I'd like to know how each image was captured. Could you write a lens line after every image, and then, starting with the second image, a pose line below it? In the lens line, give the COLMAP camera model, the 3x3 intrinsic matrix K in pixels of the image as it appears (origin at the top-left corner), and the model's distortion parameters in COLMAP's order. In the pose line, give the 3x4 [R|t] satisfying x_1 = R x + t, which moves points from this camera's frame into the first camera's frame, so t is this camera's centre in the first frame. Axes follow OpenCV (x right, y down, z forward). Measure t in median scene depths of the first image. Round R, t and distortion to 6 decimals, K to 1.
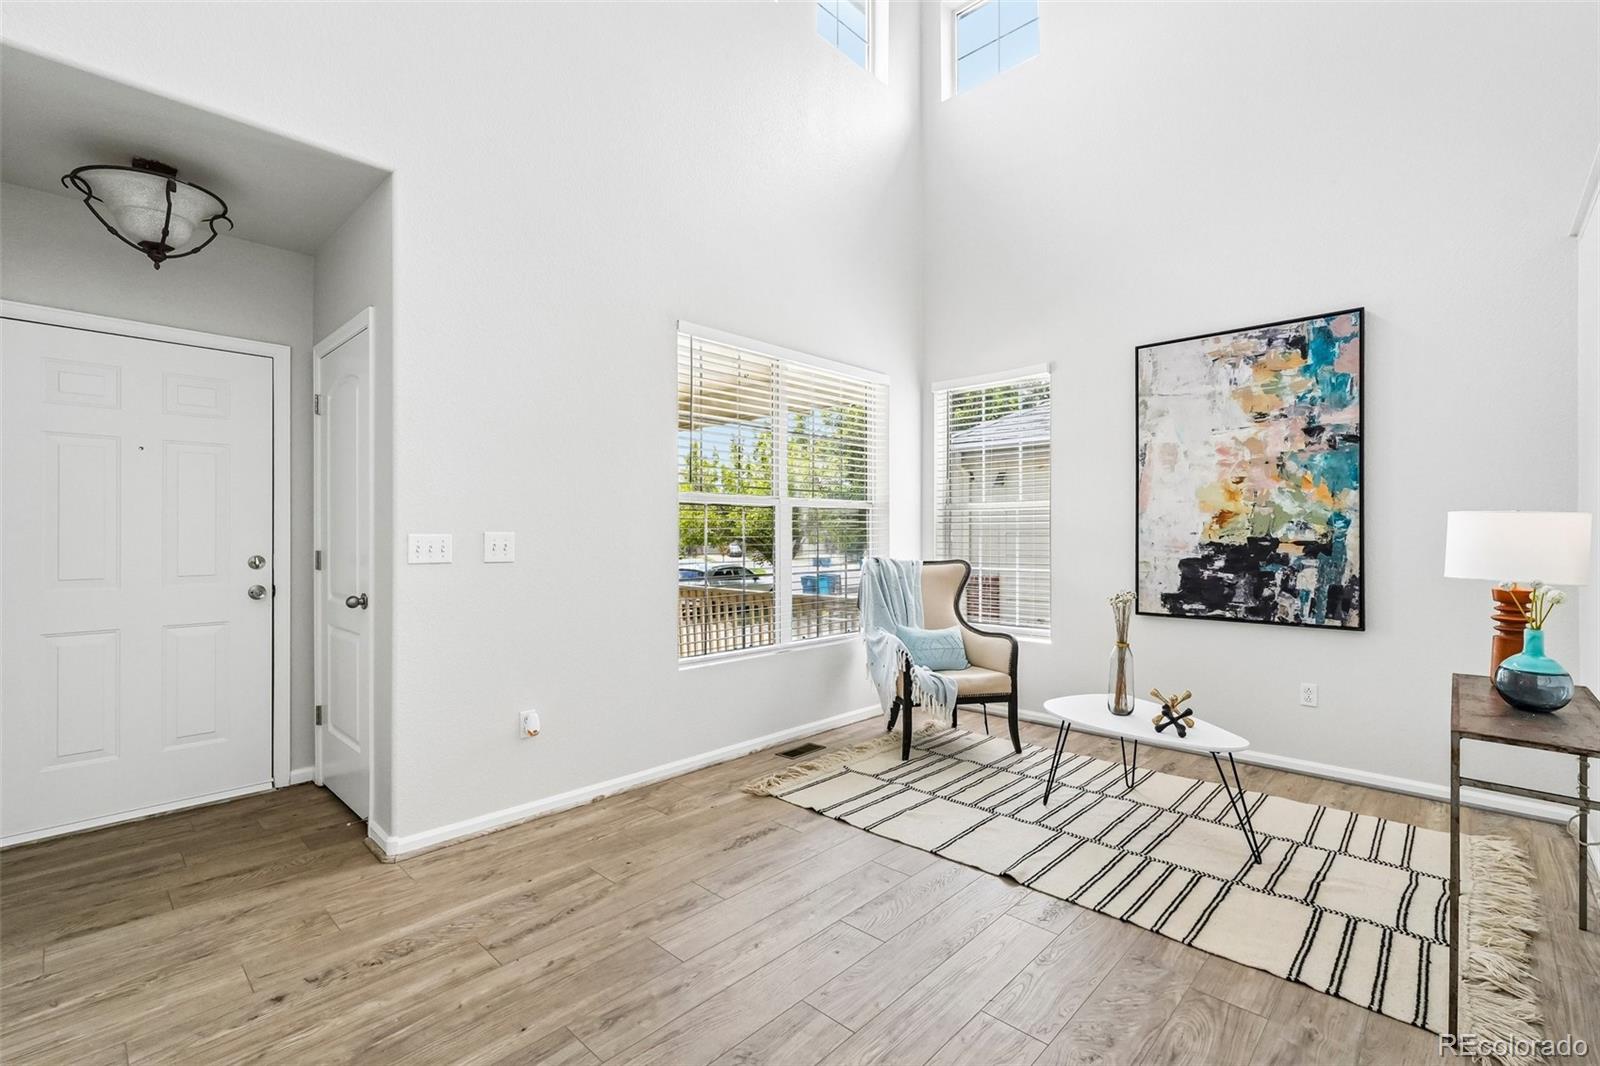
lens RADIAL K [[709.5, 0, 806.0], [0, 709.5, 532.3], [0, 0, 1]] dist [-0.002238, 0.000170]
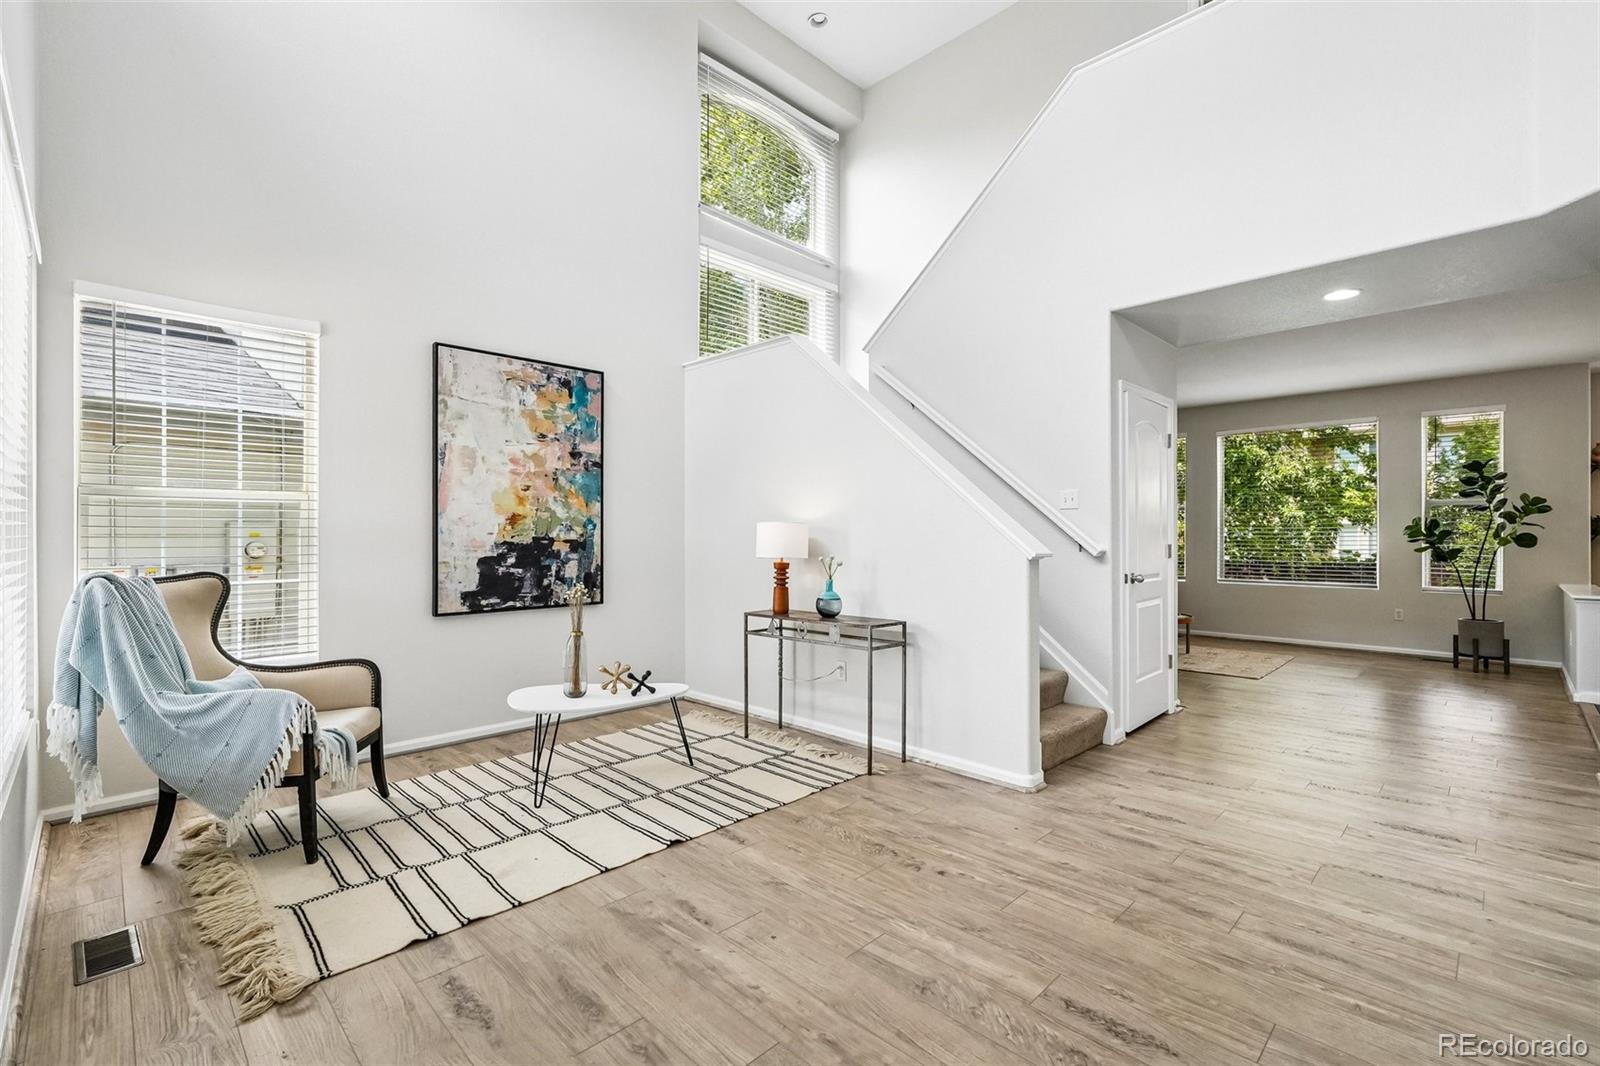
lens RADIAL K [[709.5, 0, 805.9], [0, 709.5, 535.4], [0, 0, 1]] dist [-0.002238, 0.000170]
pose [[0.026259, -0.000440, 0.999655, -0.569471], [-0.000721, 1.000000, 0.000459, 0.003577], [-0.999655, -0.000733, 0.026259, 0.534107]]
